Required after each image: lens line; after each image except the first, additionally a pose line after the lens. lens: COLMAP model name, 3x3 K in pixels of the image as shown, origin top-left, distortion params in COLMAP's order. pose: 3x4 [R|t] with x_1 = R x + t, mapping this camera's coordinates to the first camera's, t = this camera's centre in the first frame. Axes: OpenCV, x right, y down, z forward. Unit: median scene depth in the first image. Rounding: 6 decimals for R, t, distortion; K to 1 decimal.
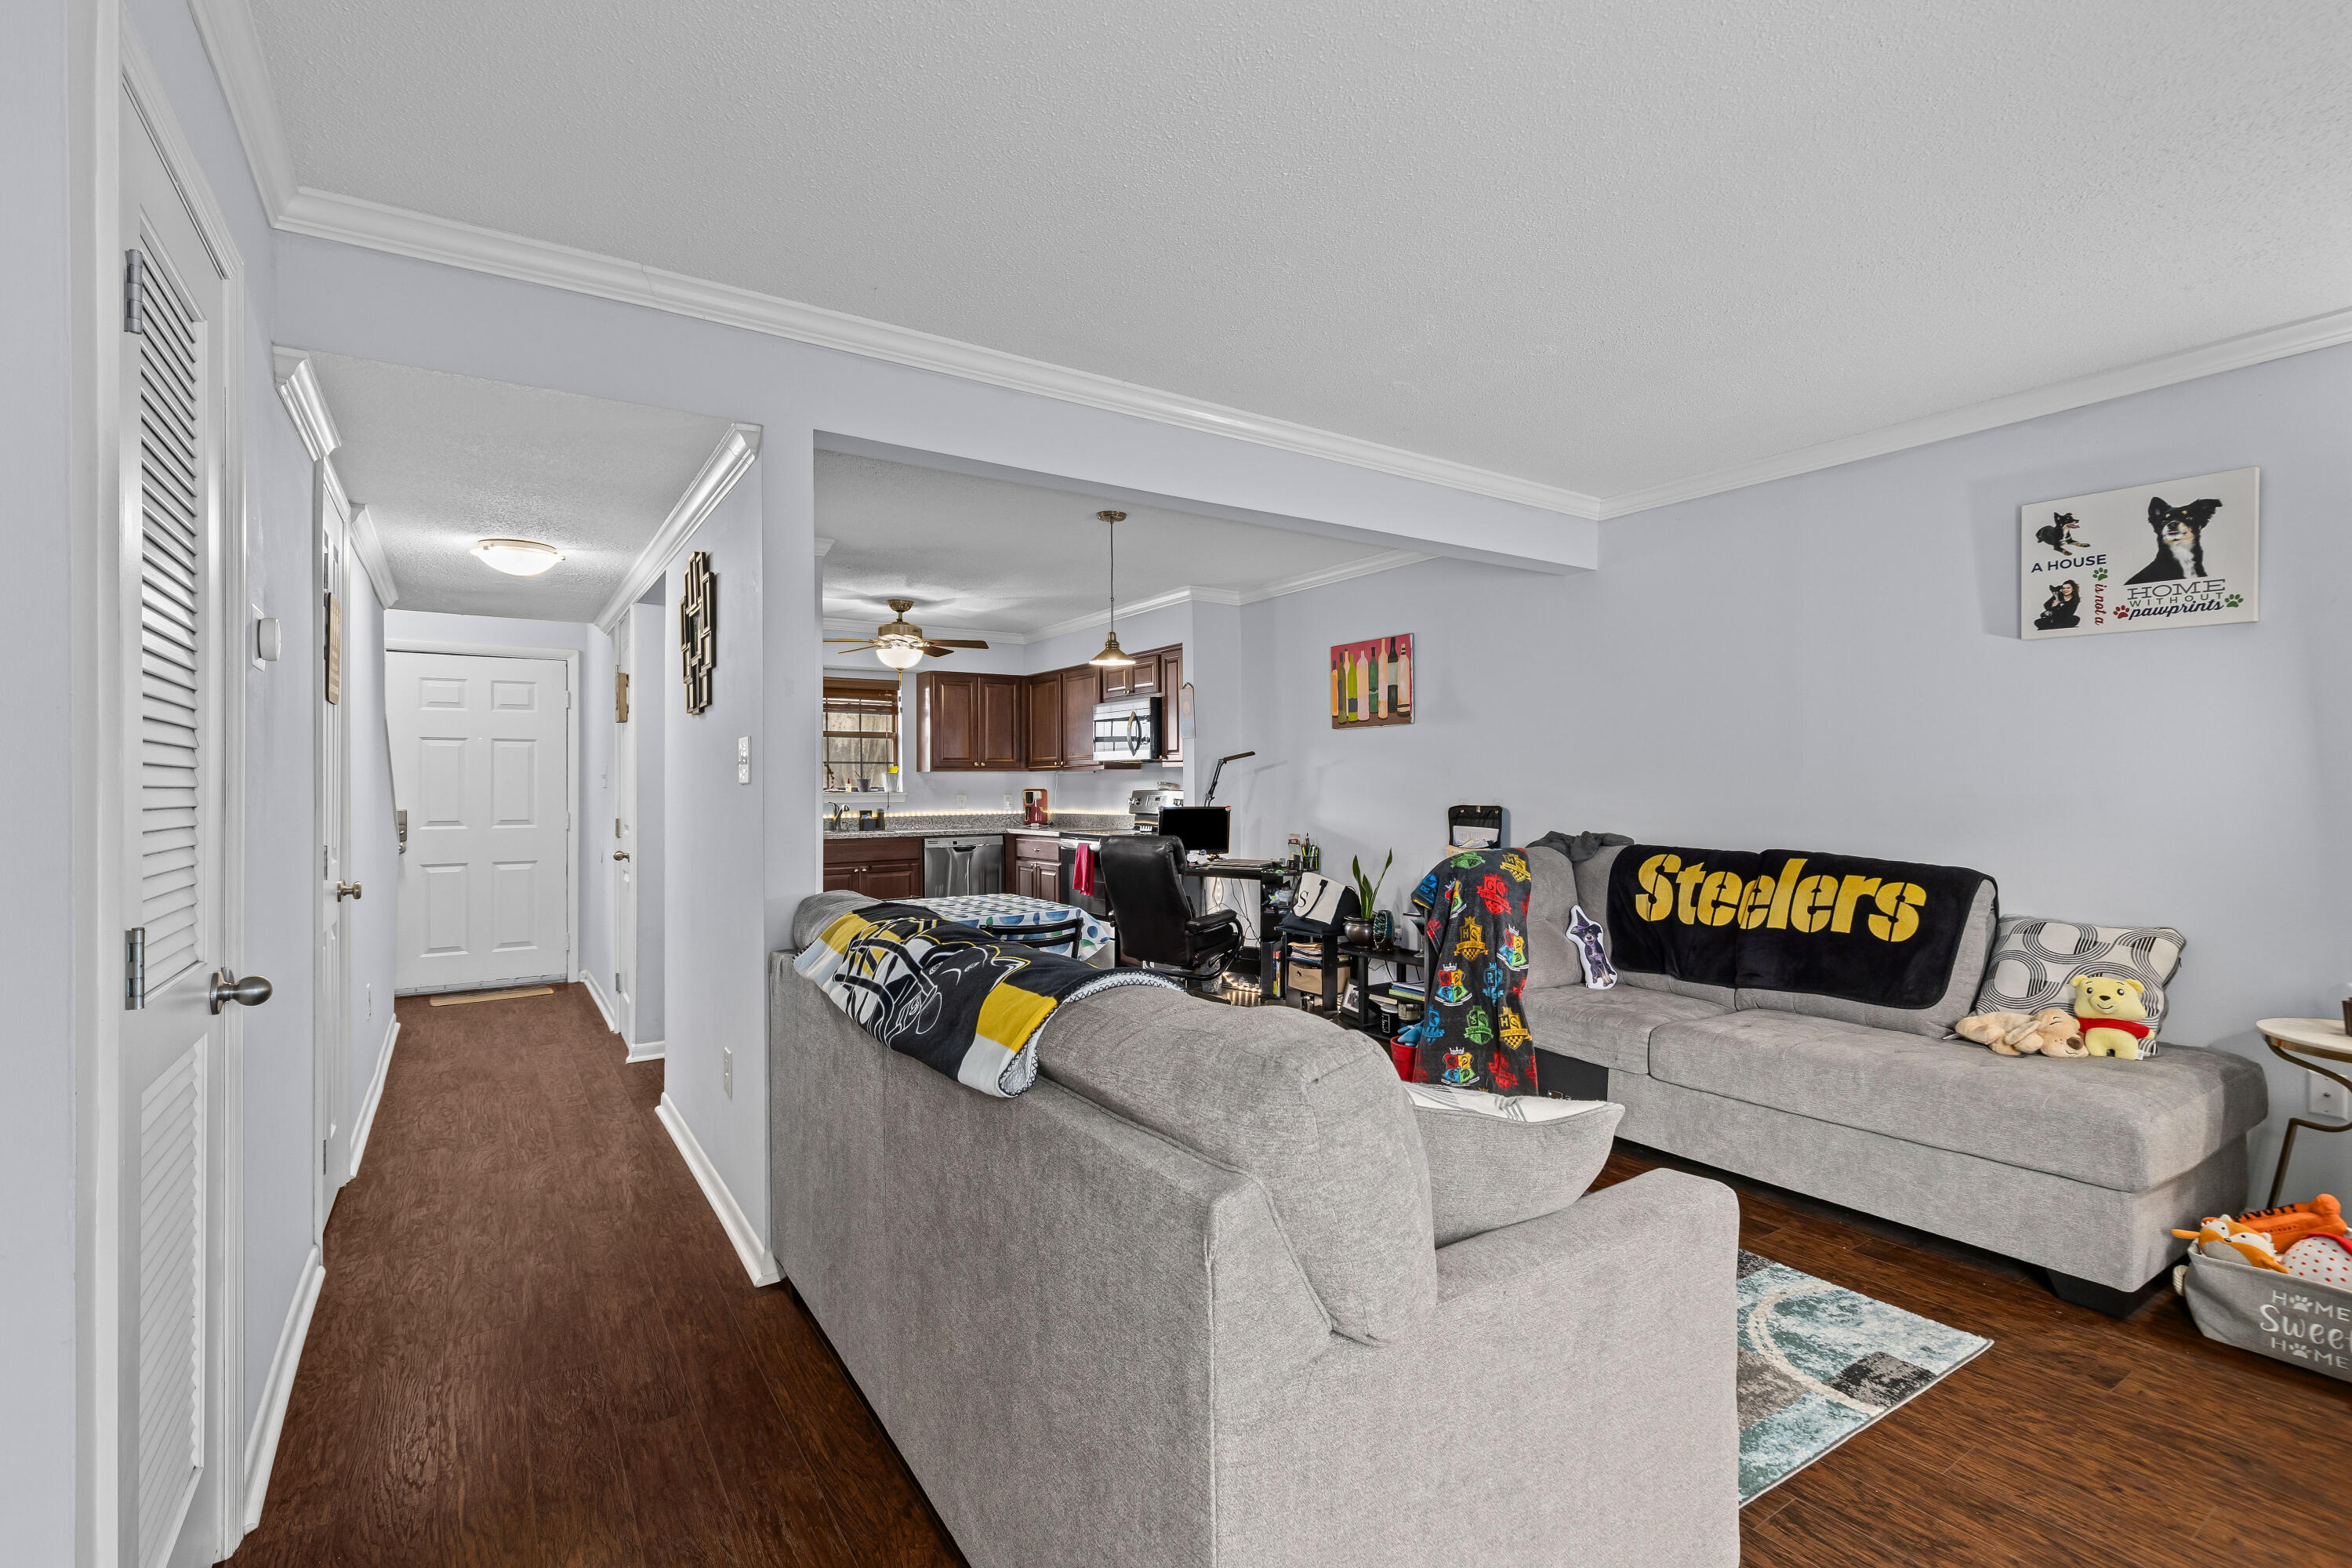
lens RADIAL K [[1086.0, 0, 1179.4], [0, 1086.0, 774.1], [0, 0, 1]] dist [0.012918, -0.000389]
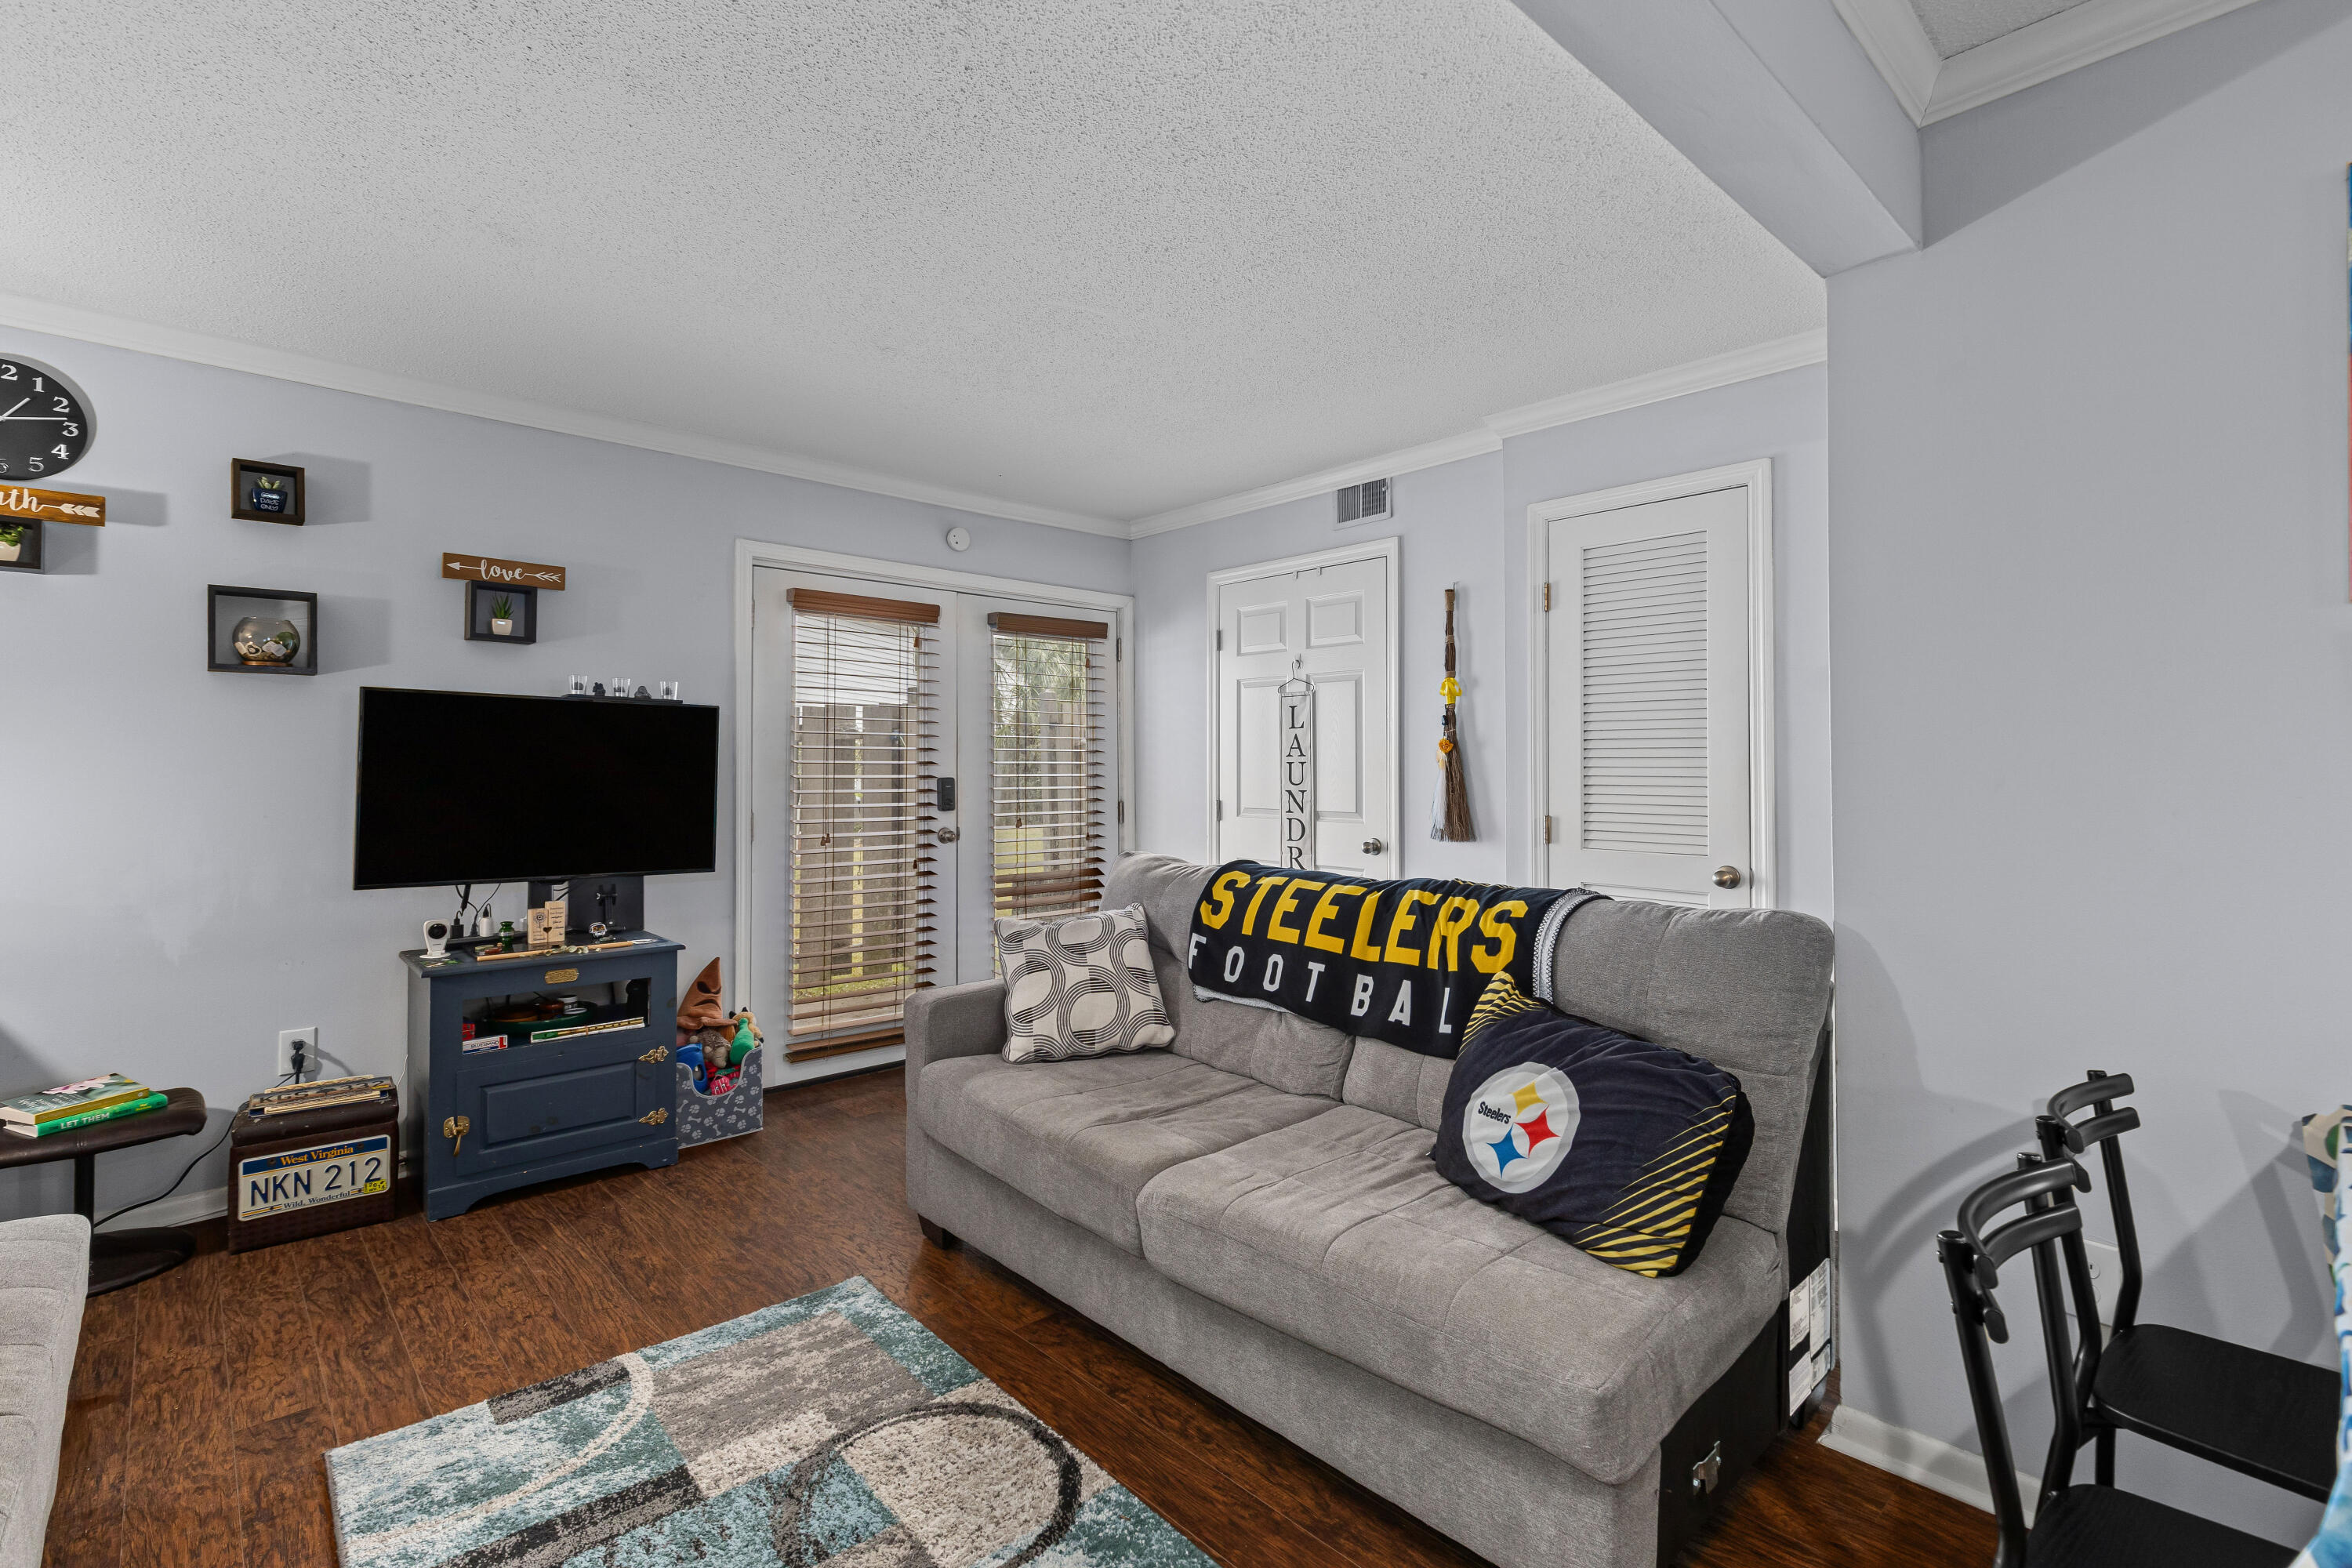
lens RADIAL K [[1081.0, 0, 1187.8], [0, 1081.0, 749.5], [0, 0, 1]] dist [0.004552, -0.000222]
pose [[-0.985843, 0.001233, -0.167665, 0.081513], [0.005734, 0.999636, -0.026366, 0.005740], [0.167571, -0.026955, -0.985491, 0.656115]]
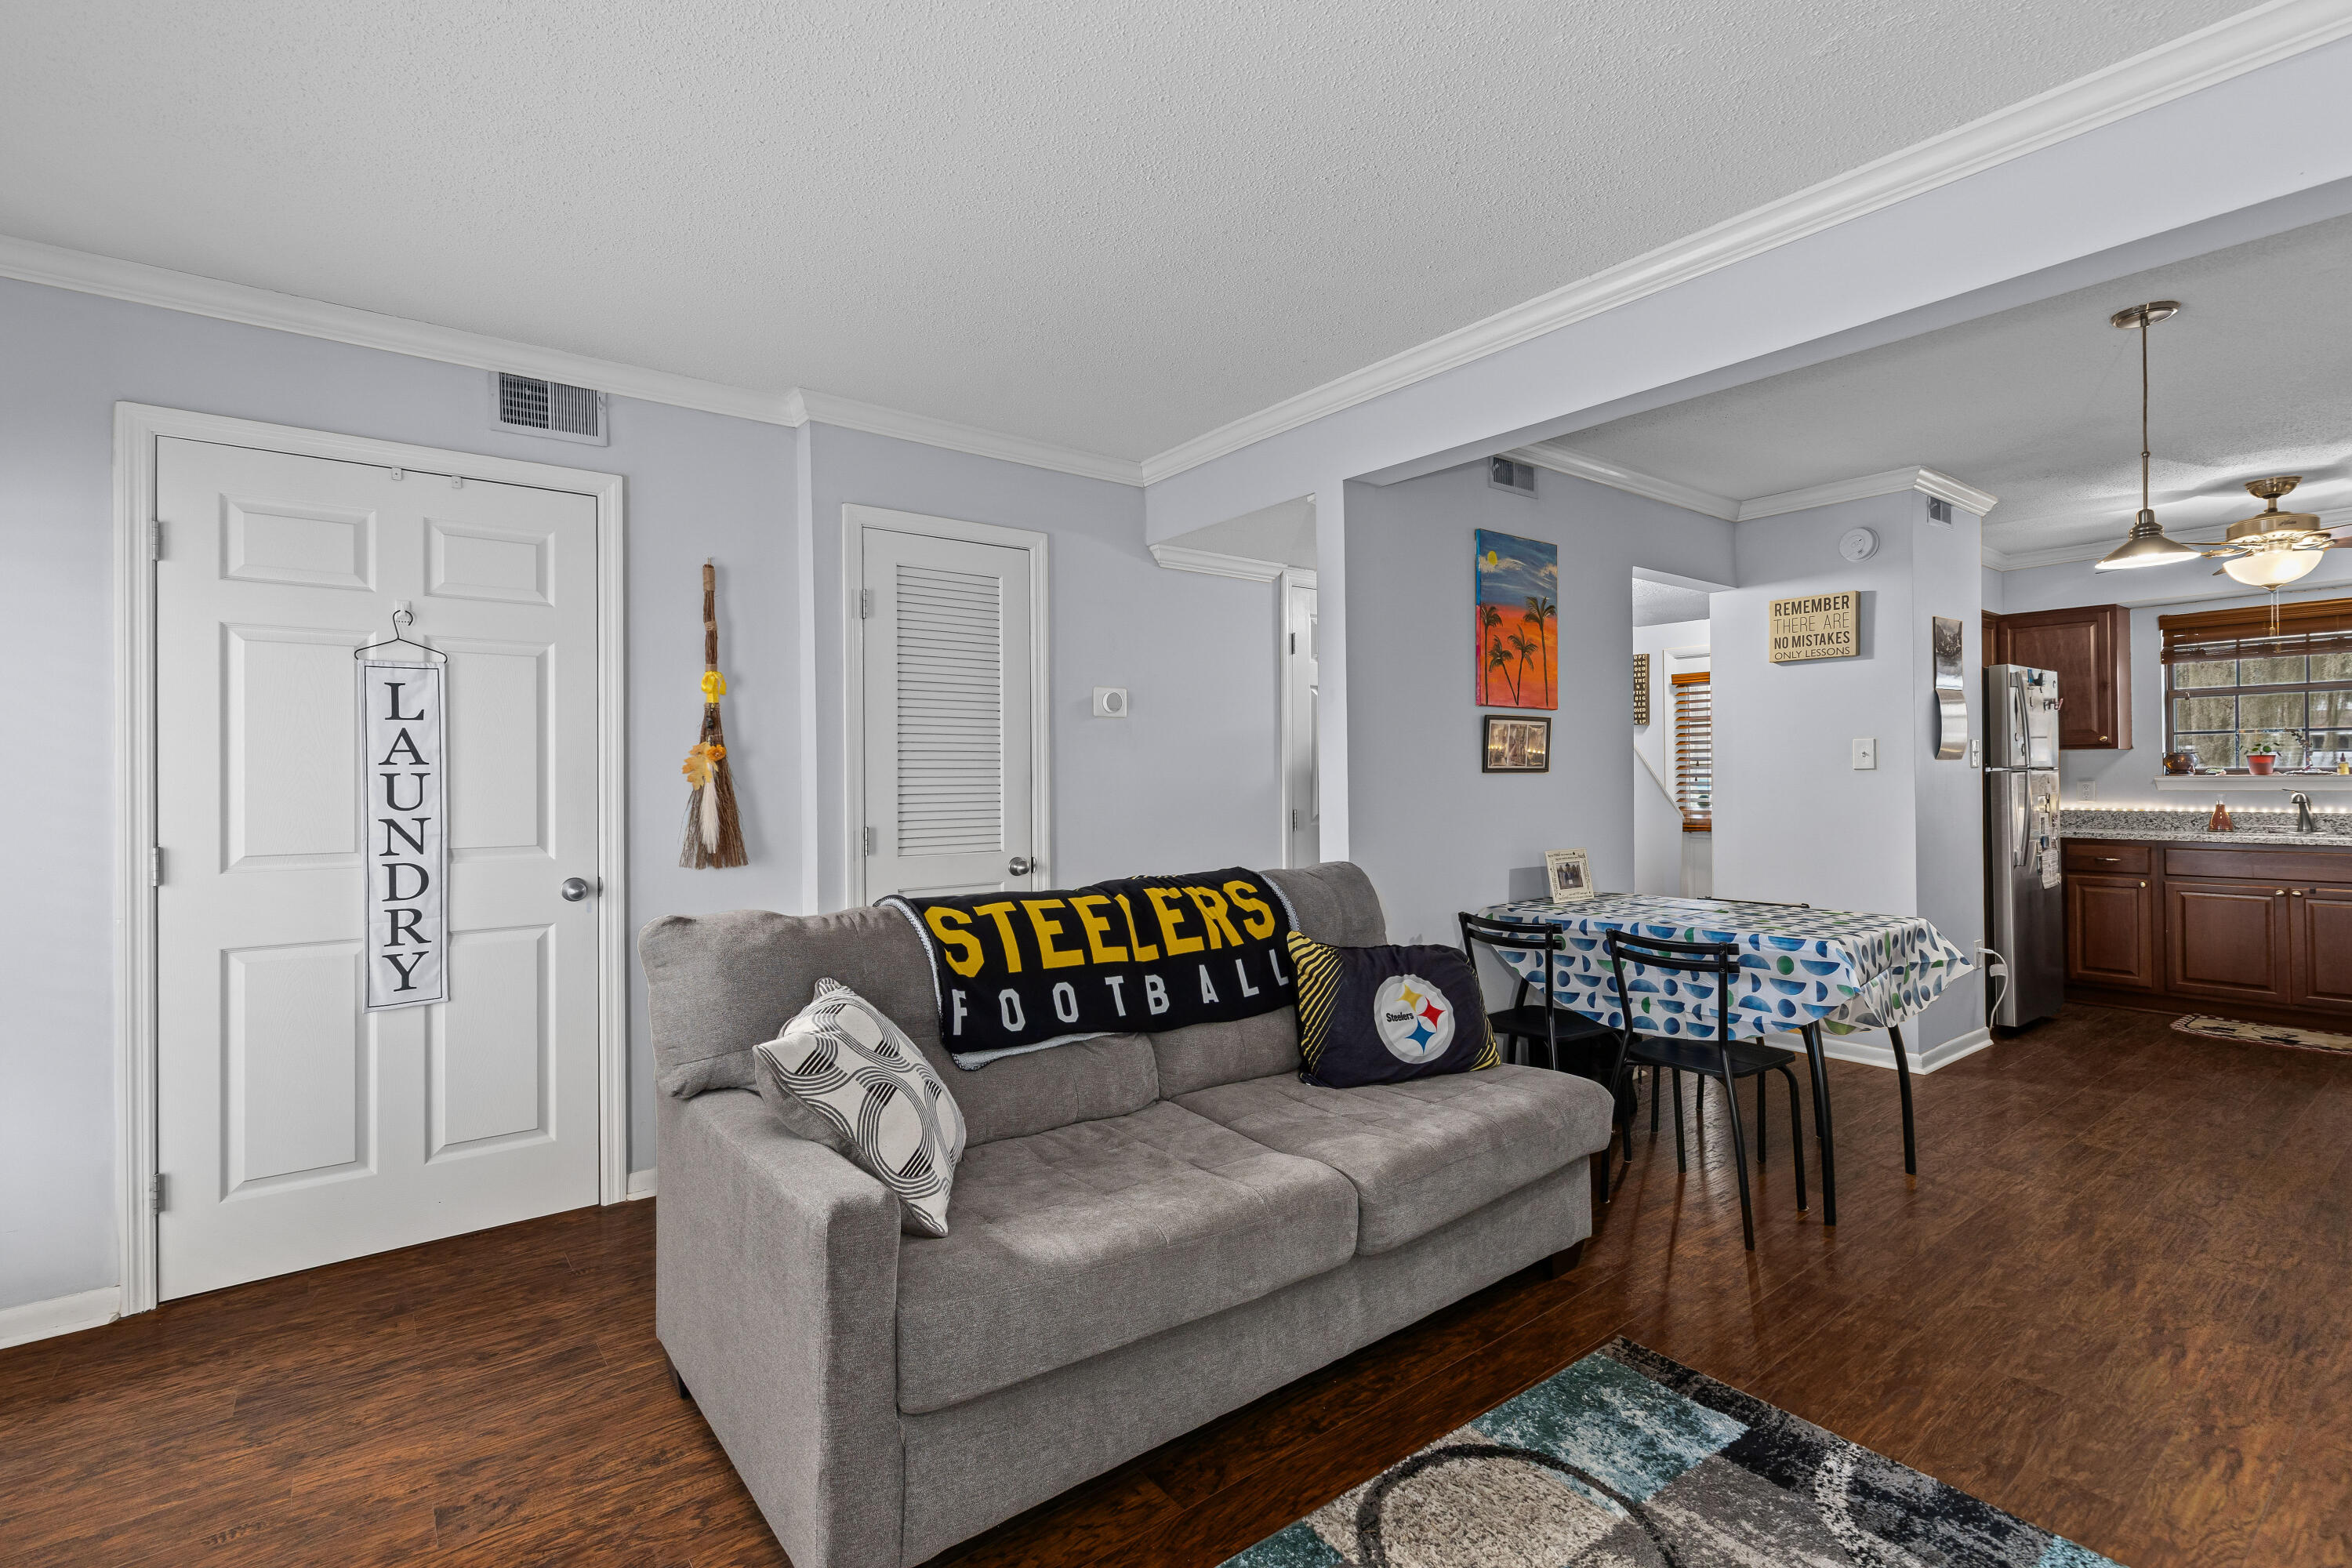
lens RADIAL K [[1086.0, 0, 1179.4], [0, 1086.0, 774.1], [0, 0, 1]] dist [0.012918, -0.000389]
pose [[0.089967, 0.002150, -0.995942, 0.338110], [0.018931, 0.999813, 0.003869, 0.000785], [0.995765, -0.019203, 0.089910, 0.288577]]
